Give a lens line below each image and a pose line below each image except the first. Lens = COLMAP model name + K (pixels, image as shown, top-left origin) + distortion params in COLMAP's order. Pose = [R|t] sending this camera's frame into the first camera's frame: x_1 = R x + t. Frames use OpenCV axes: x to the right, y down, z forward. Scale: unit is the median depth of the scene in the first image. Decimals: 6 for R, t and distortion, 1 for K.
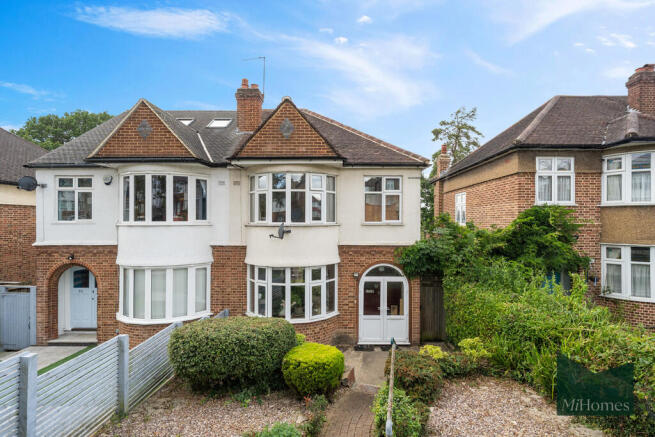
lens RADIAL K [[303.2, 0, 328.2], [0, 303.2, 220.9], [0, 0, 1]] dist [-0.000010, 0.000335]
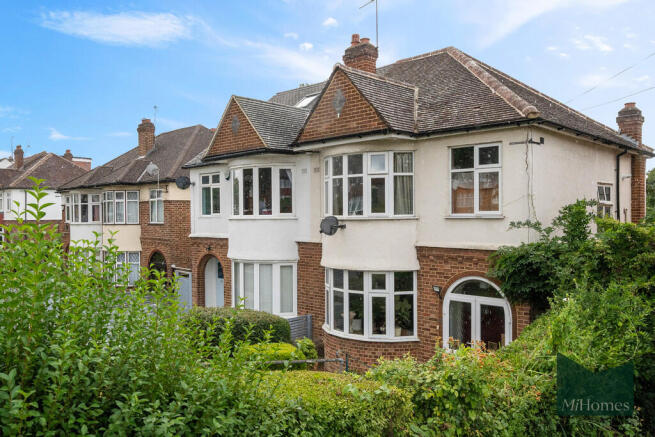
lens RADIAL K [[510.5, 0, 327.6], [0, 510.5, 218.2], [0, 0, 1]] dist [0.010345, 0.000729]
pose [[0.725987, -0.001463, -0.687707, 0.722059], [0.012532, 0.999860, 0.011102, -0.003228], [0.687594, -0.016678, 0.725904, -0.035921]]
